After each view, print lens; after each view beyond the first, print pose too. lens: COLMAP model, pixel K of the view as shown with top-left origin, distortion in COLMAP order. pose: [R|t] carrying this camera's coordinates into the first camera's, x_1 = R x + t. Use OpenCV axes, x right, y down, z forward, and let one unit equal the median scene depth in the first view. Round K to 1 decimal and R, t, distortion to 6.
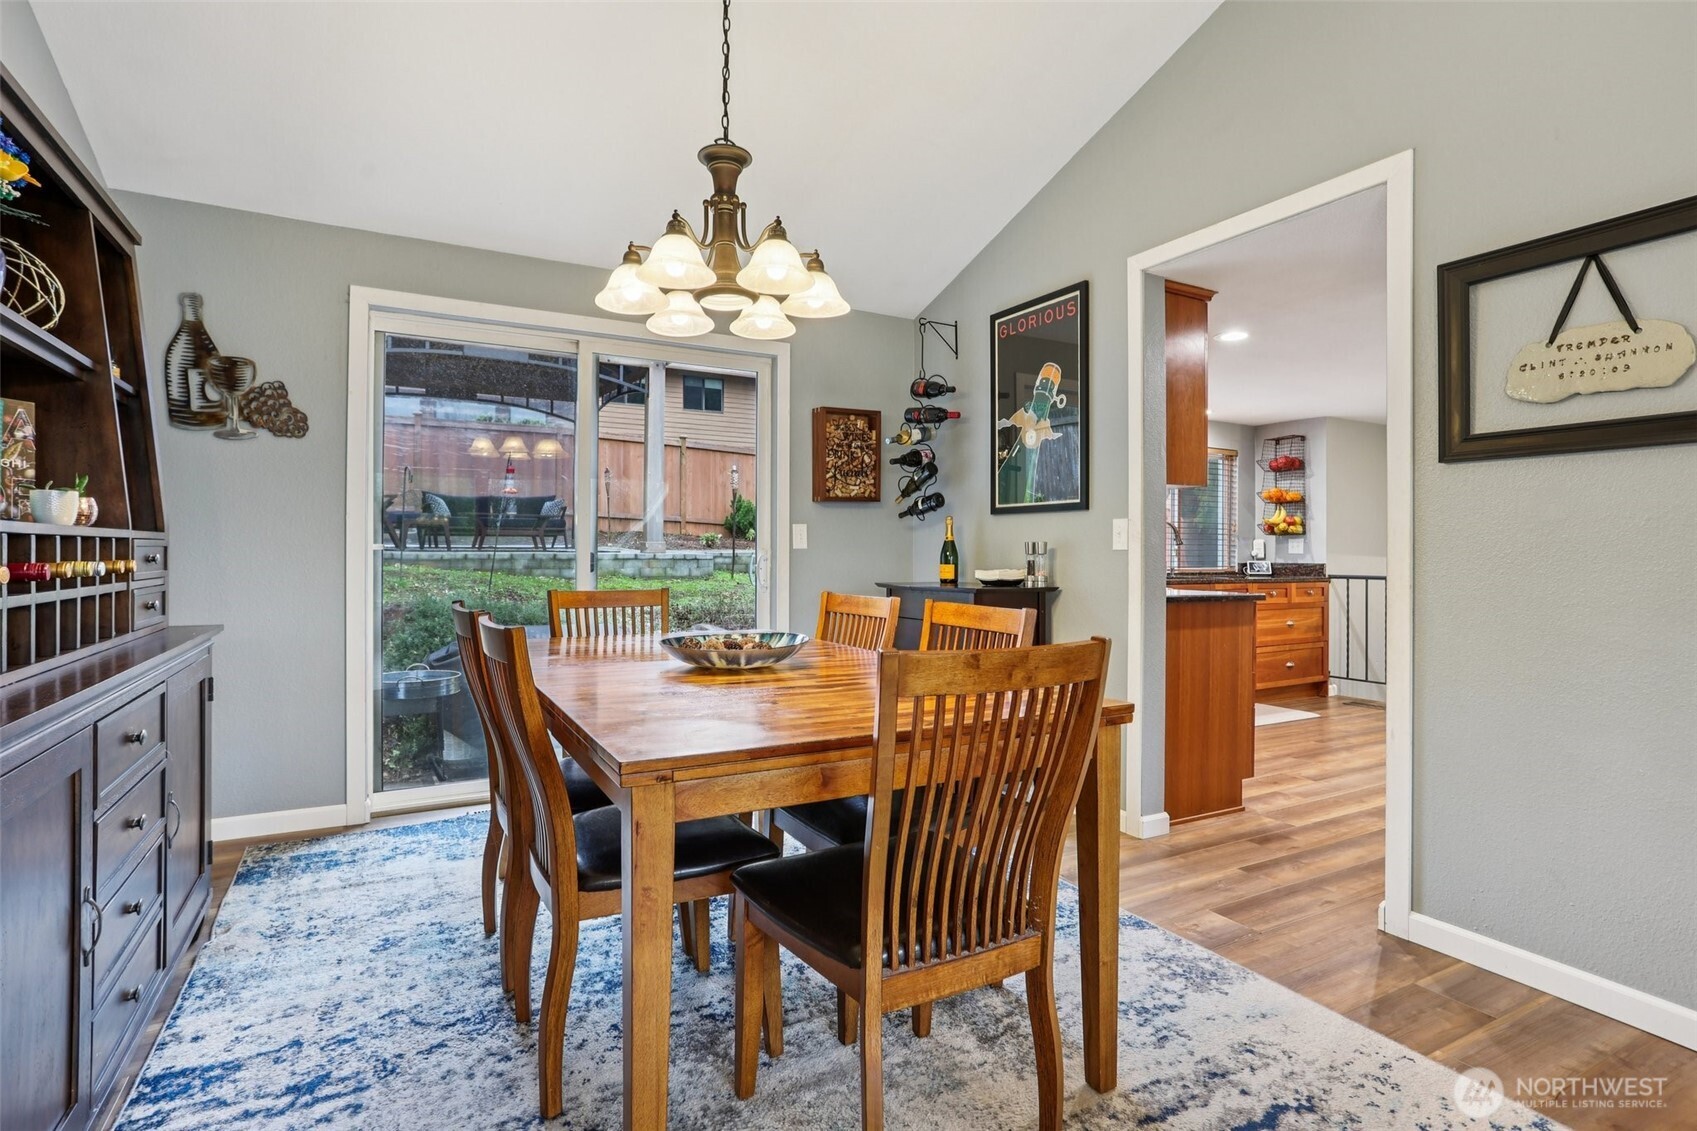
lens RADIAL K [[824.8, 0, 841.1], [0, 824.8, 555.5], [0, 0, 1]] dist [-0.021082, 0.004560]
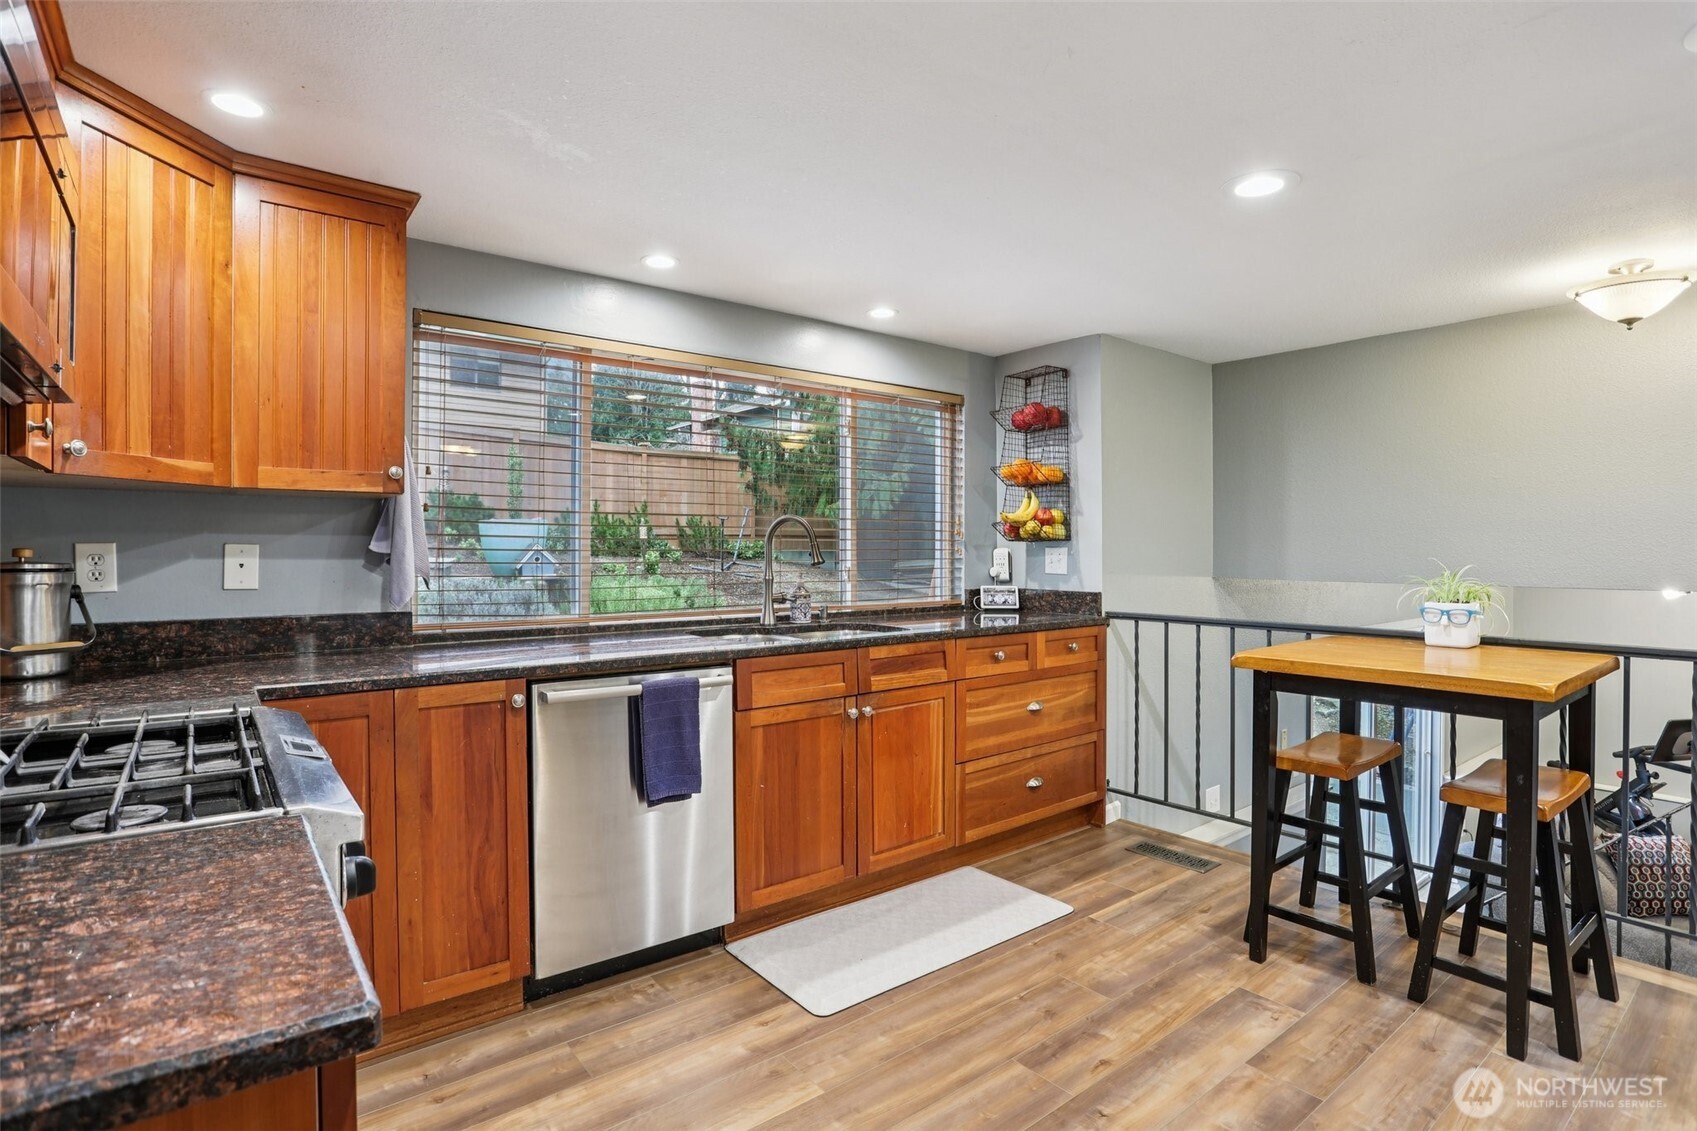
lens RADIAL K [[824.8, 0, 852.6], [0, 824.8, 553.3], [0, 0, 1]] dist [-0.021082, 0.004560]
pose [[0.986432, -0.011420, 0.163775, 0.322713], [0.010151, 0.999912, 0.008584, -0.023302], [-0.163858, -0.006805, 0.986460, 0.457373]]
